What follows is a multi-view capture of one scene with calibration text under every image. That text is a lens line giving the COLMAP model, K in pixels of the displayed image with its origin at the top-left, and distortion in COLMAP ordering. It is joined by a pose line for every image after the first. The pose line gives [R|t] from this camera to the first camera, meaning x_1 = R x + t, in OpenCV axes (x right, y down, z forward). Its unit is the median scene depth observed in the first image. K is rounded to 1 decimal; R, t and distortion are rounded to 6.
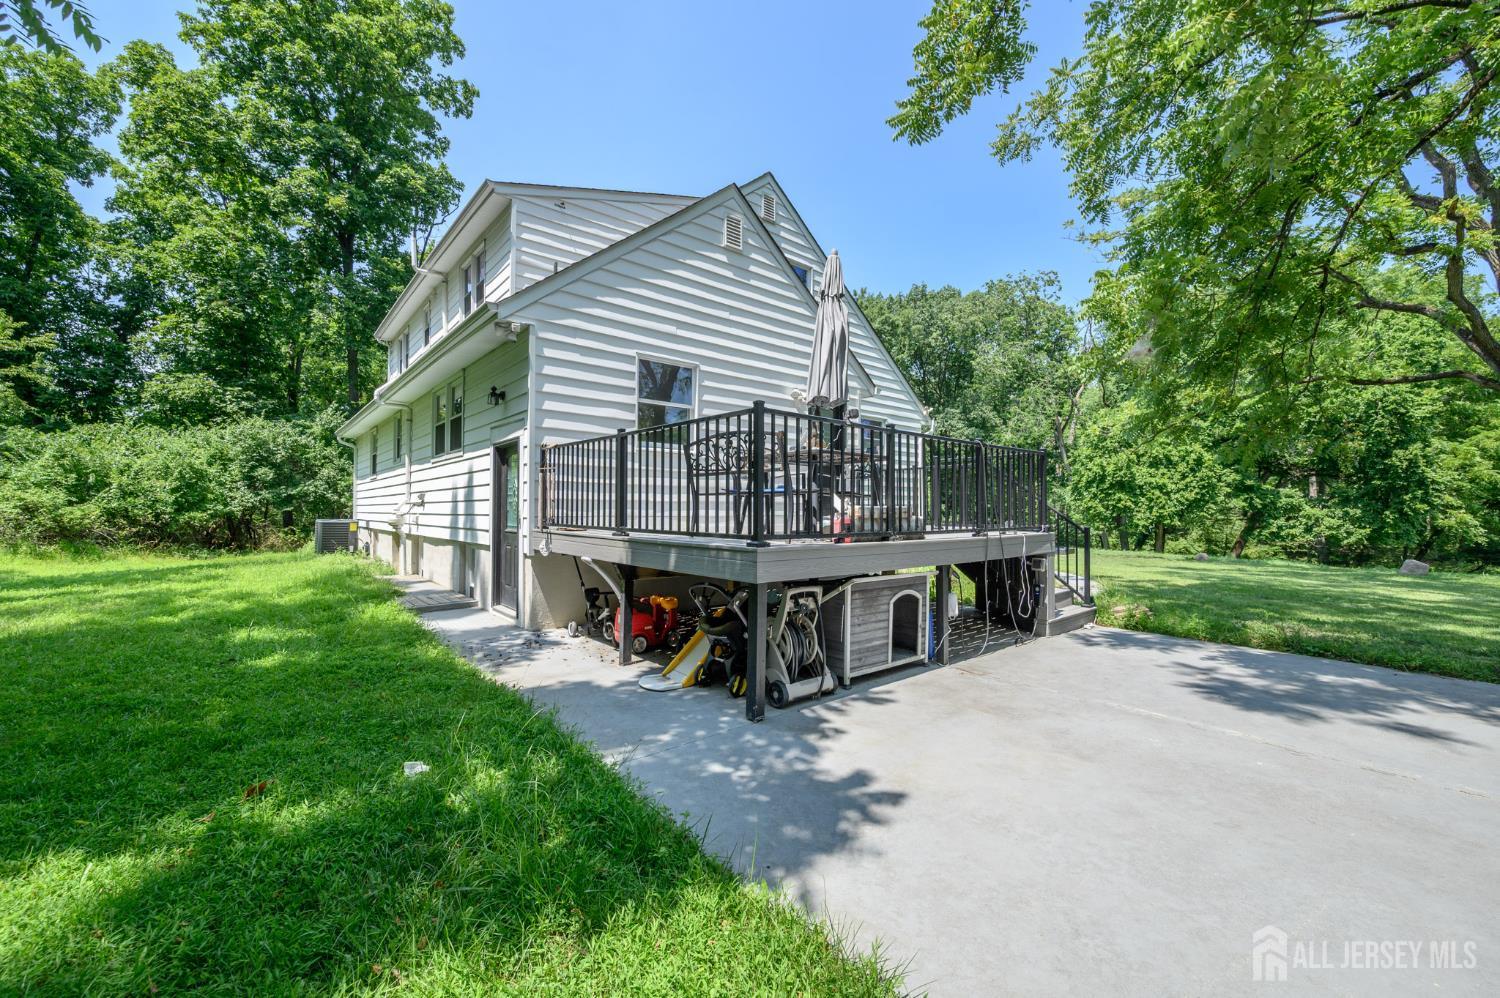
lens RADIAL K [[588.2, 0, 749.6], [0, 588.2, 497.8], [0, 0, 1]] dist [0.002520, -0.000085]
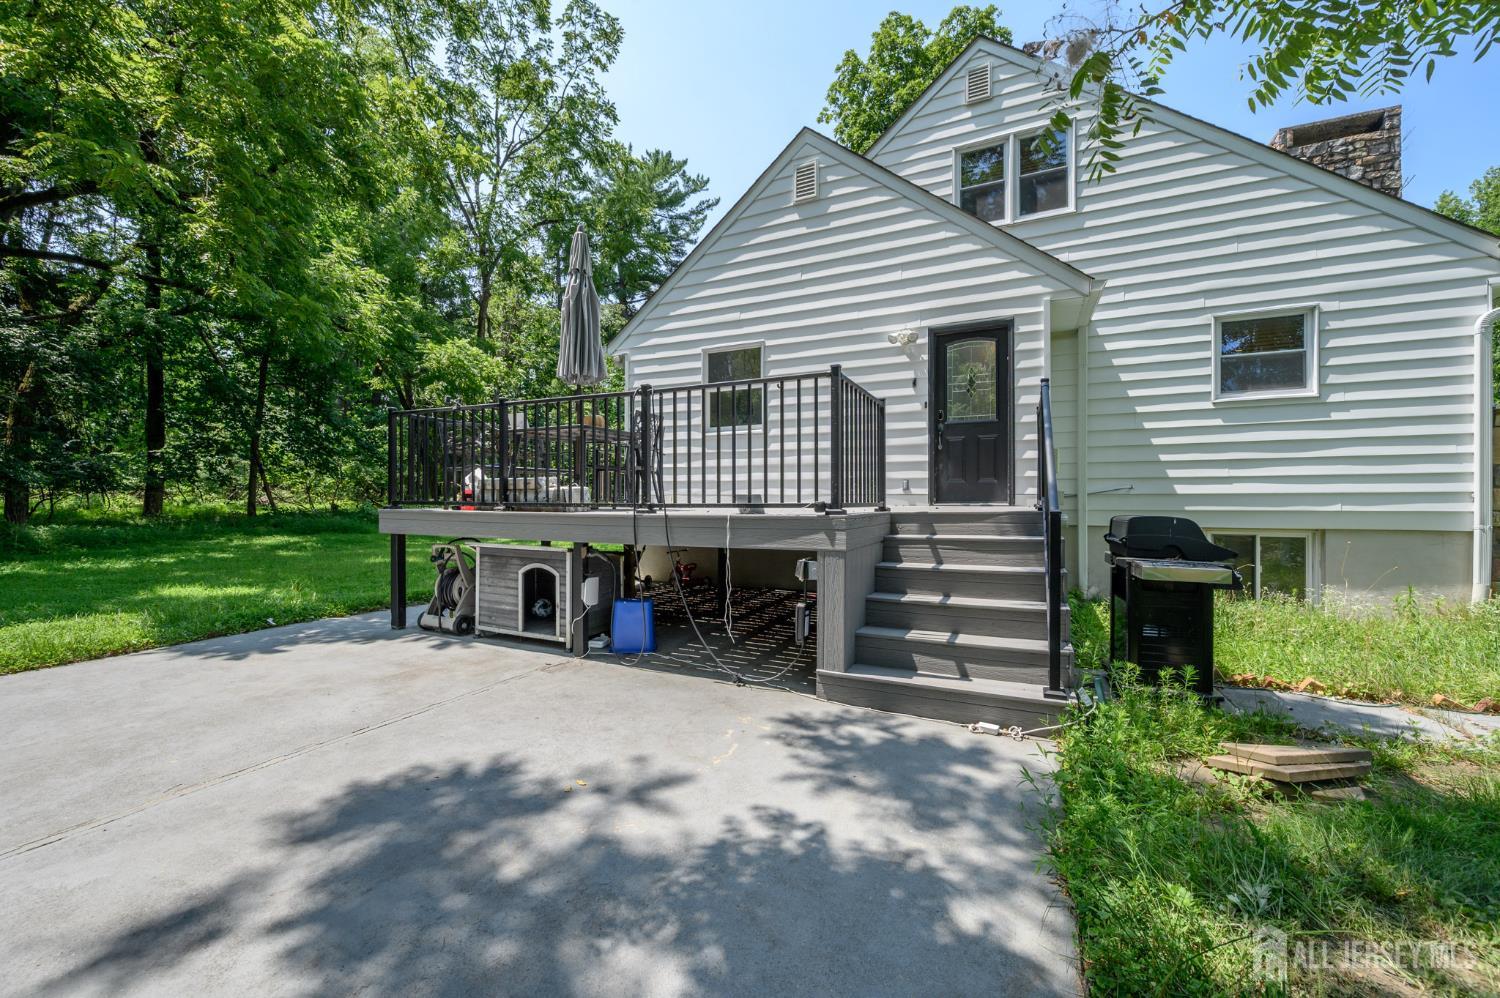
lens RADIAL K [[588.2, 0, 755.5], [0, 588.2, 502.9], [0, 0, 1]] dist [0.002520, -0.000085]
pose [[0.417159, 0.001517, -0.908832, 0.323668], [0.015233, 0.999846, 0.008661, 0.013929], [0.908706, -0.017457, 0.417071, 0.231187]]
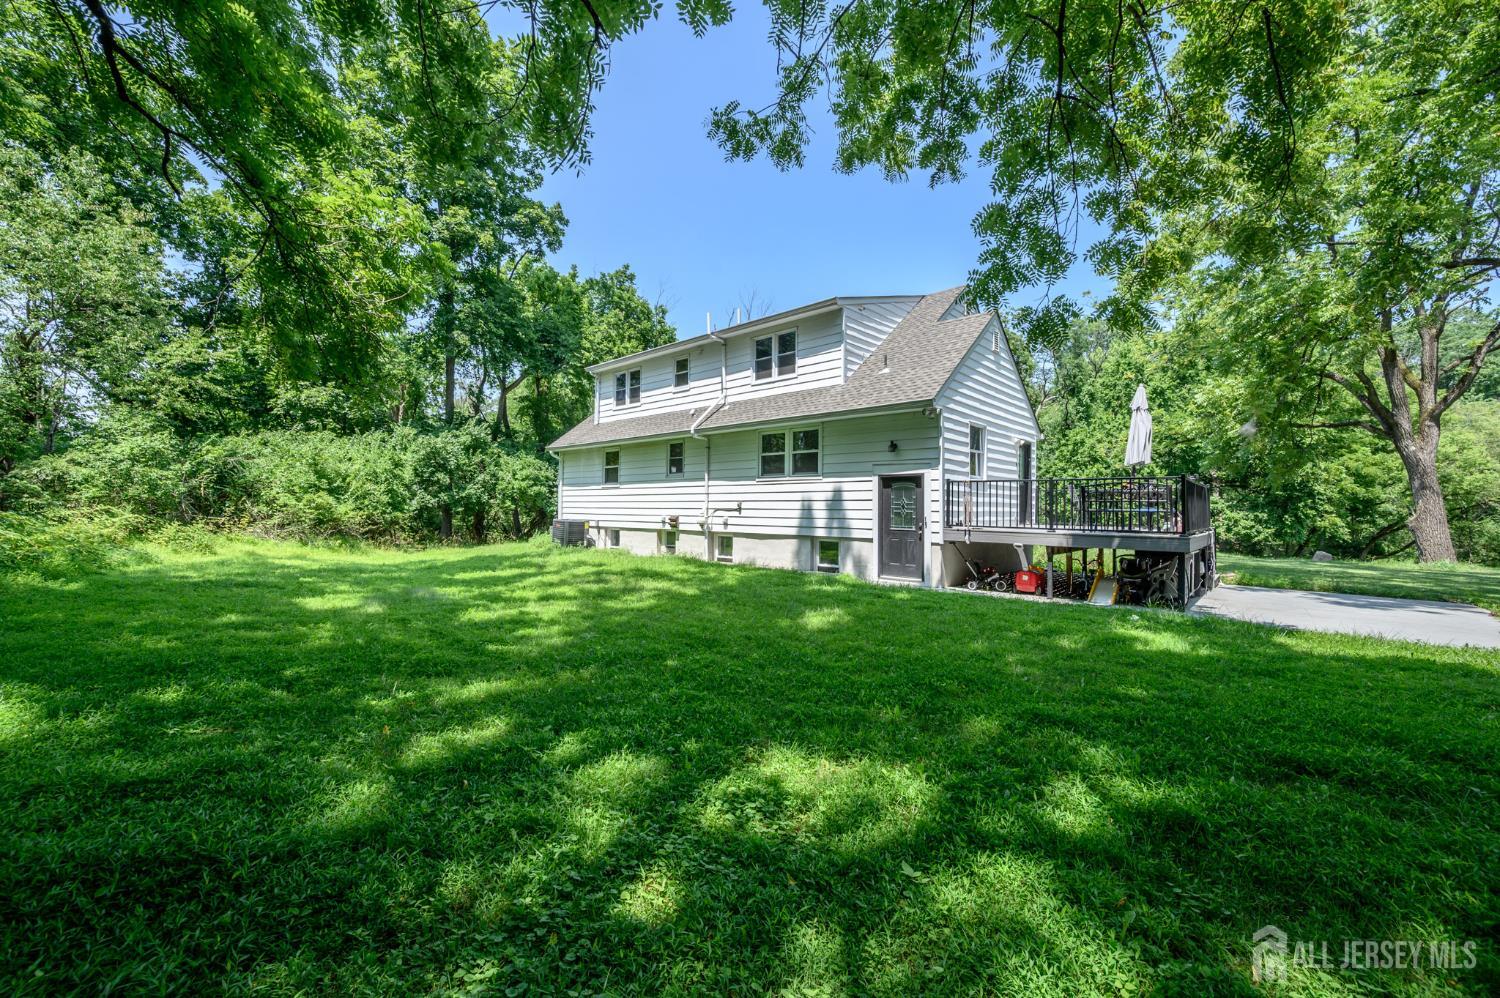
lens RADIAL K [[588.2, 0, 744.6], [0, 588.2, 494.4], [0, 0, 1]] dist [0.002520, -0.000085]
pose [[0.992449, 0.009581, 0.122279, -0.375692], [-0.009278, 0.999952, -0.003054, -0.011657], [-0.122303, 0.001897, 0.992491, -0.205556]]
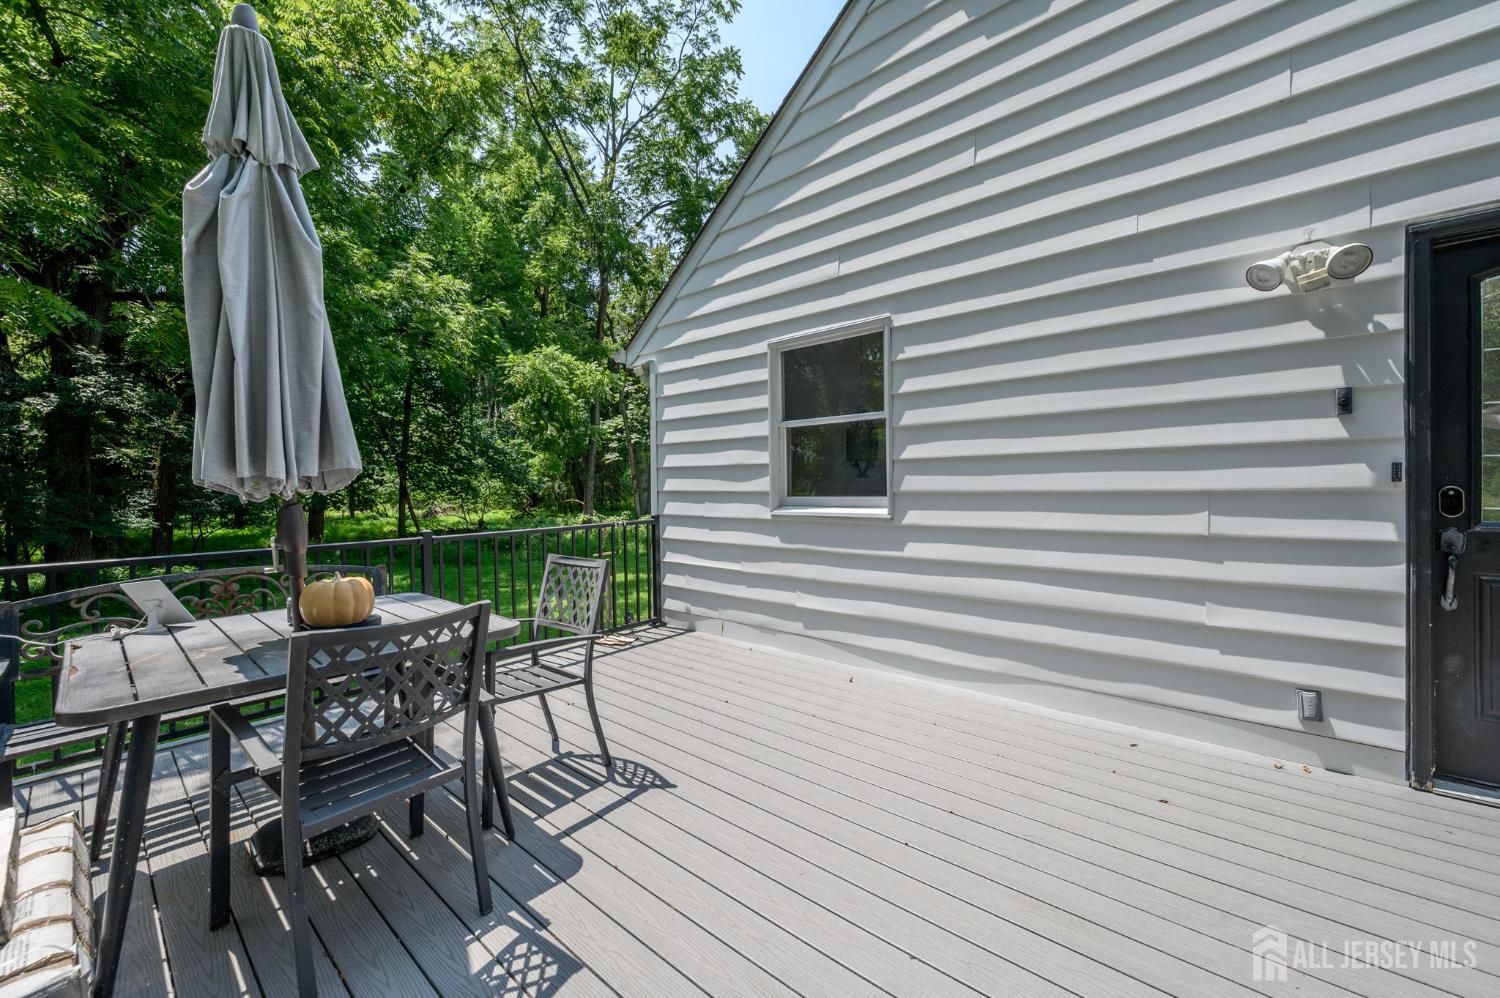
lens RADIAL K [[588.2, 0, 761.7], [0, 588.2, 497.4], [0, 0, 1]] dist [0.002520, -0.000085]
pose [[0.163724, 0.014874, -0.986394, 0.138503], [0.032013, 0.999280, 0.020381, -0.040999], [0.985987, -0.034915, 0.163130, 0.333149]]
